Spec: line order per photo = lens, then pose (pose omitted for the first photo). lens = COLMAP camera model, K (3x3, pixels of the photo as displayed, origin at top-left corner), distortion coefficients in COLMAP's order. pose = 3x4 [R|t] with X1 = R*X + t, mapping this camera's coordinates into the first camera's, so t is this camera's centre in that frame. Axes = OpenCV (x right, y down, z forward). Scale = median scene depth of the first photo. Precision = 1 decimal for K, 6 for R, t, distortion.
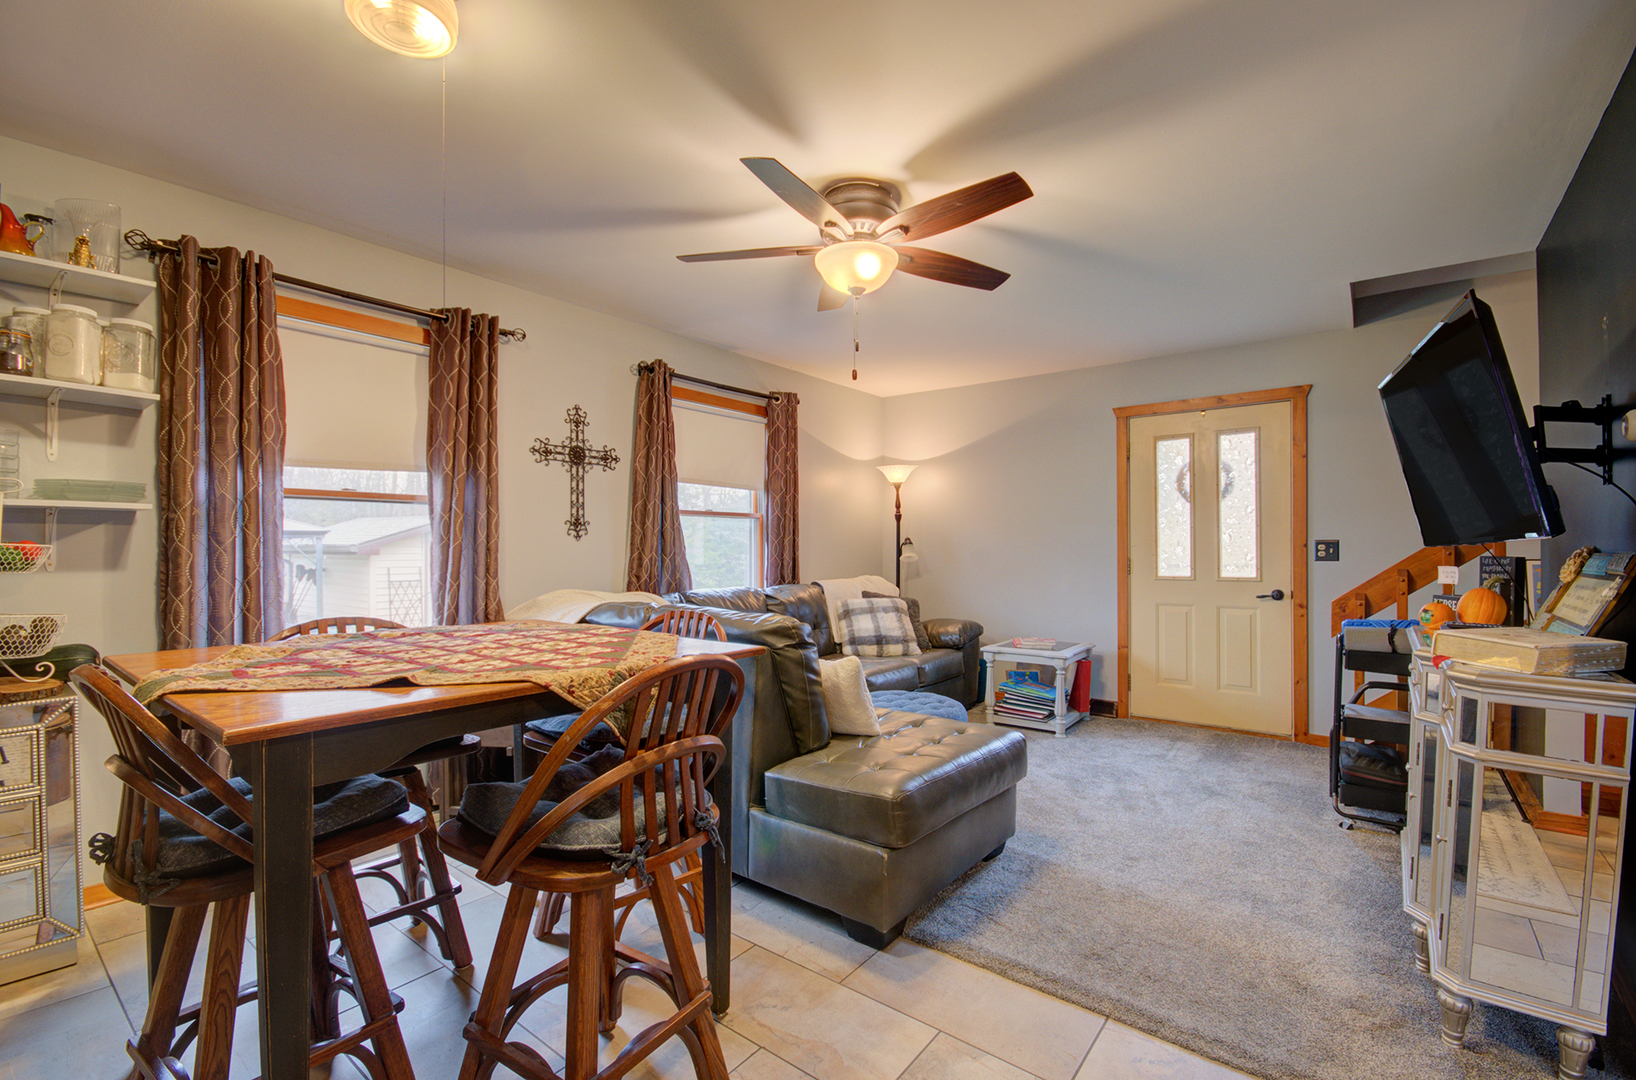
lens RADIAL K [[713.6, 0, 813.7], [0, 713.6, 547.8], [0, 0, 1]] dist [0.005190, -0.008160]
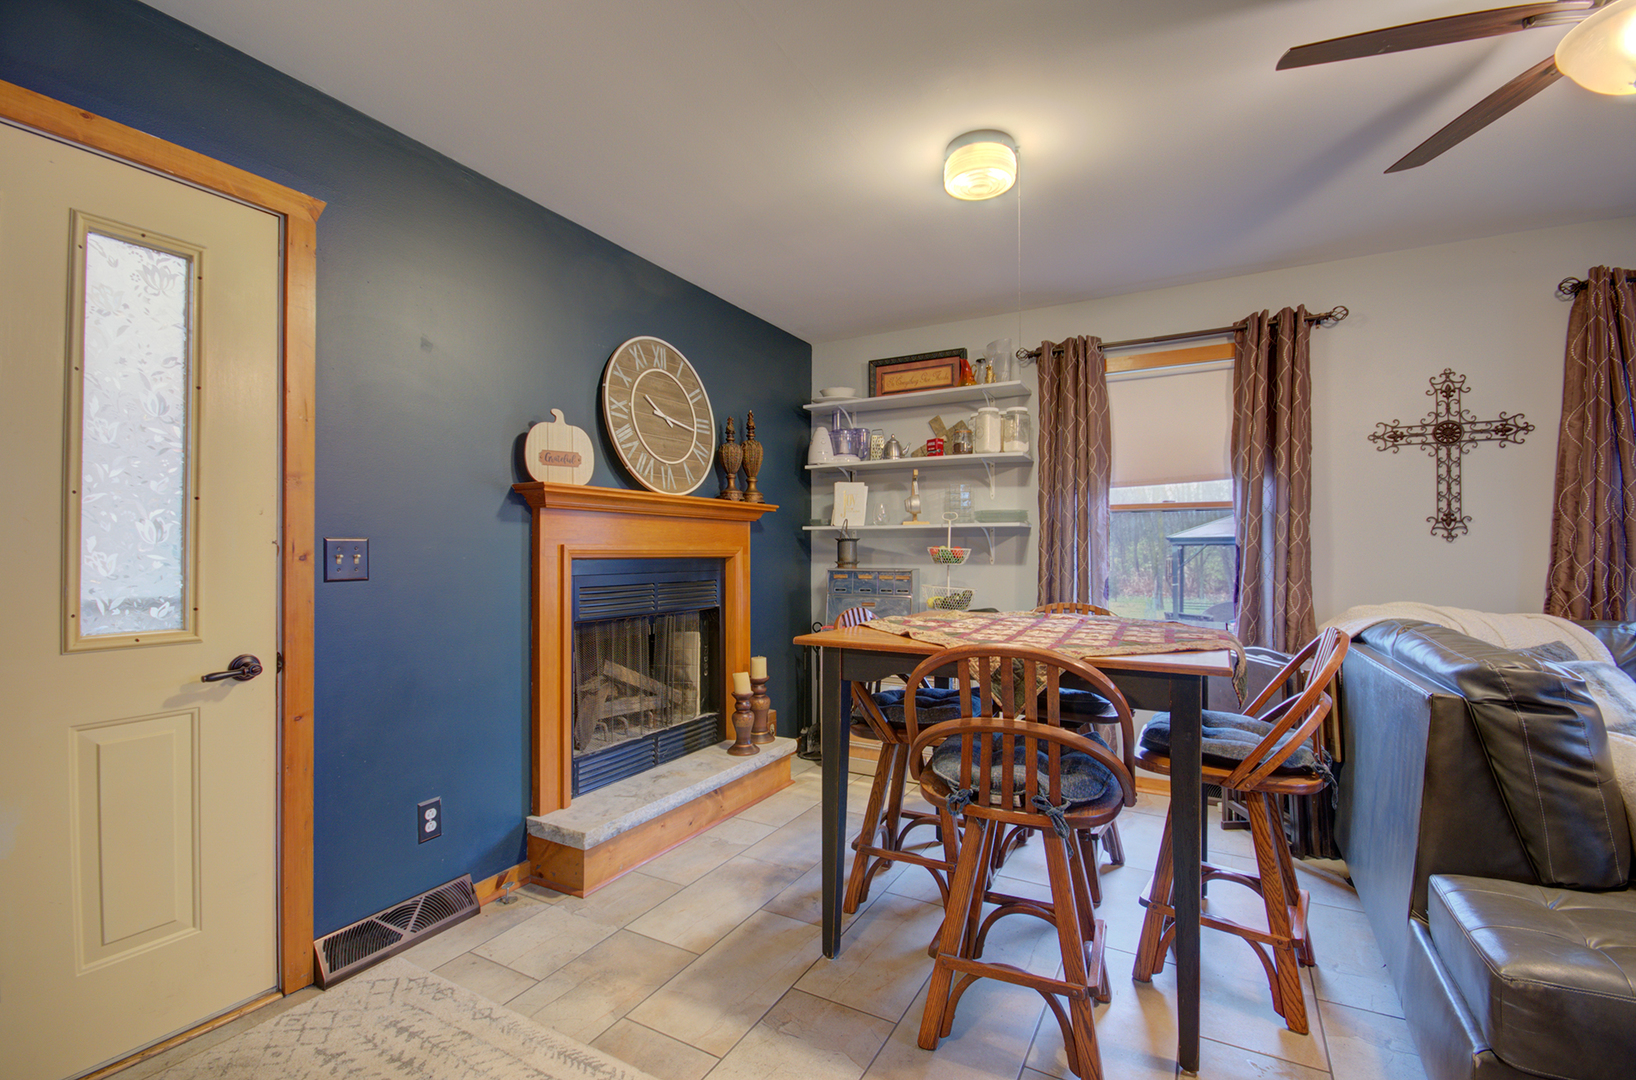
lens RADIAL K [[713.6, 0, 813.4], [0, 713.6, 547.9], [0, 0, 1]] dist [0.005190, -0.008160]
pose [[0.148615, -0.004054, -0.988887, 0.287692], [-0.001391, 0.999990, -0.004308, 0.000683], [0.988894, 0.002016, 0.148608, 0.164197]]
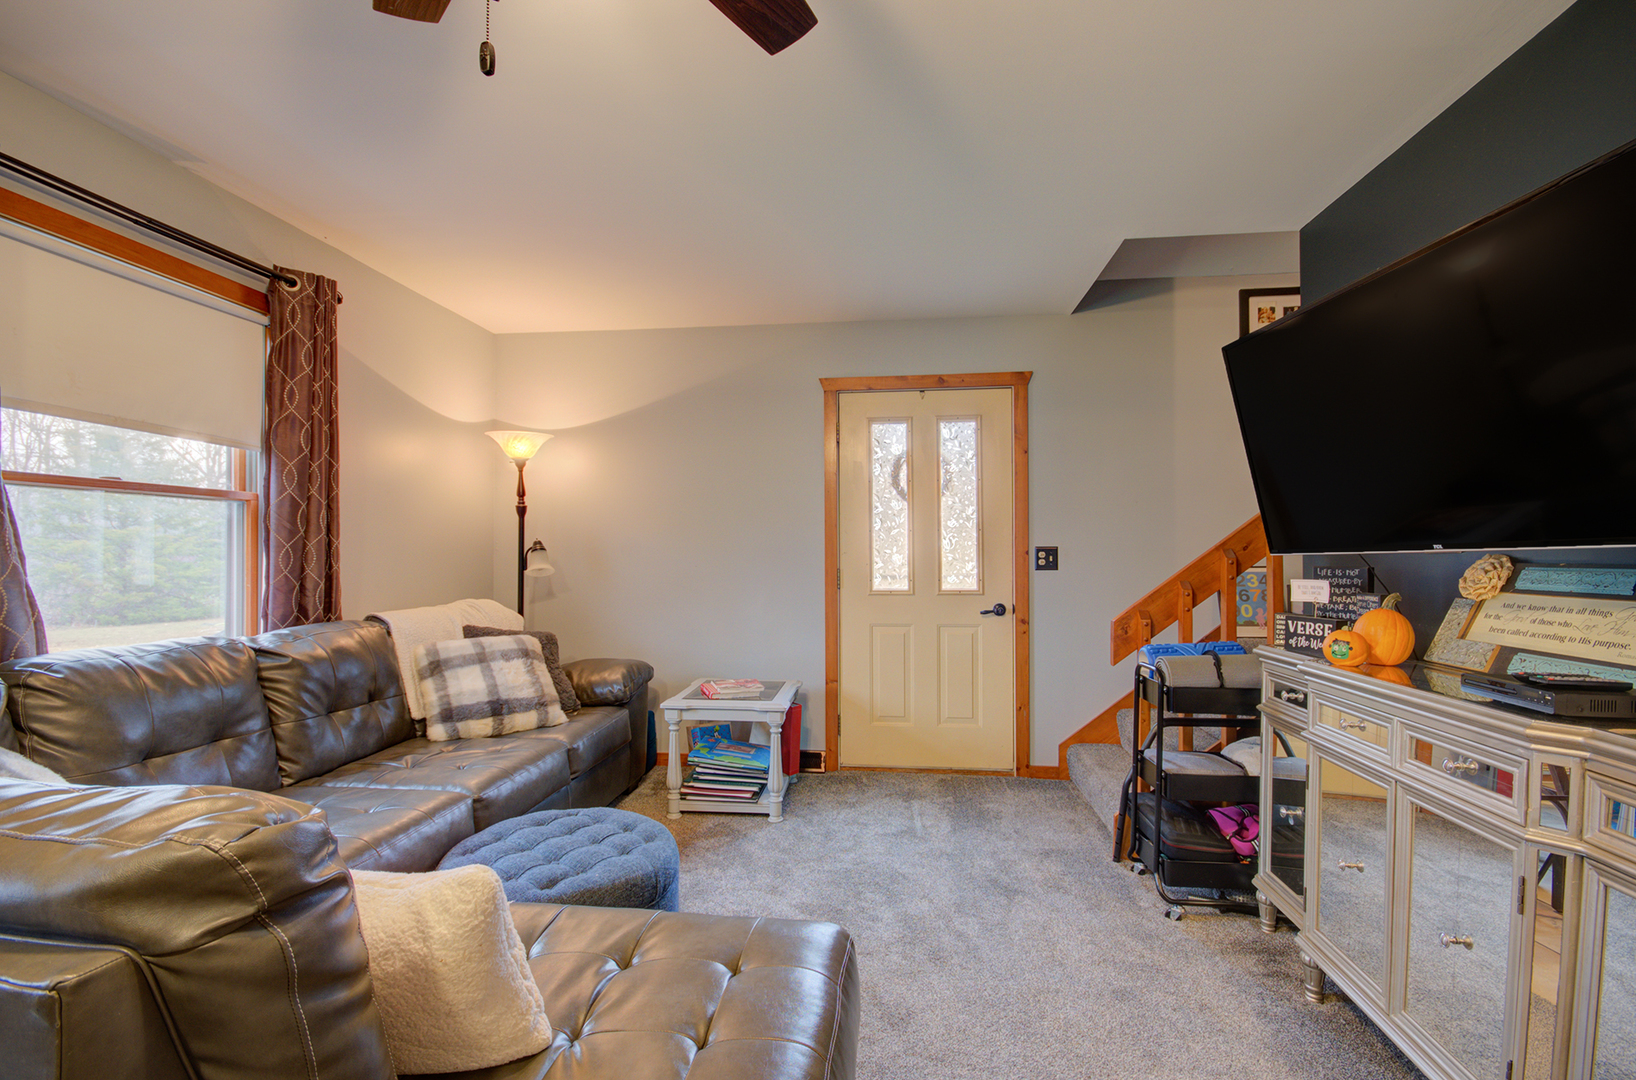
lens RADIAL K [[713.6, 0, 821.8], [0, 713.6, 548.7], [0, 0, 1]] dist [0.005190, -0.008160]
pose [[0.850933, 0.003304, 0.525263, 0.008560], [0.000719, 0.999972, -0.007454, -0.001935], [-0.525273, 0.006720, 0.850907, 0.367386]]
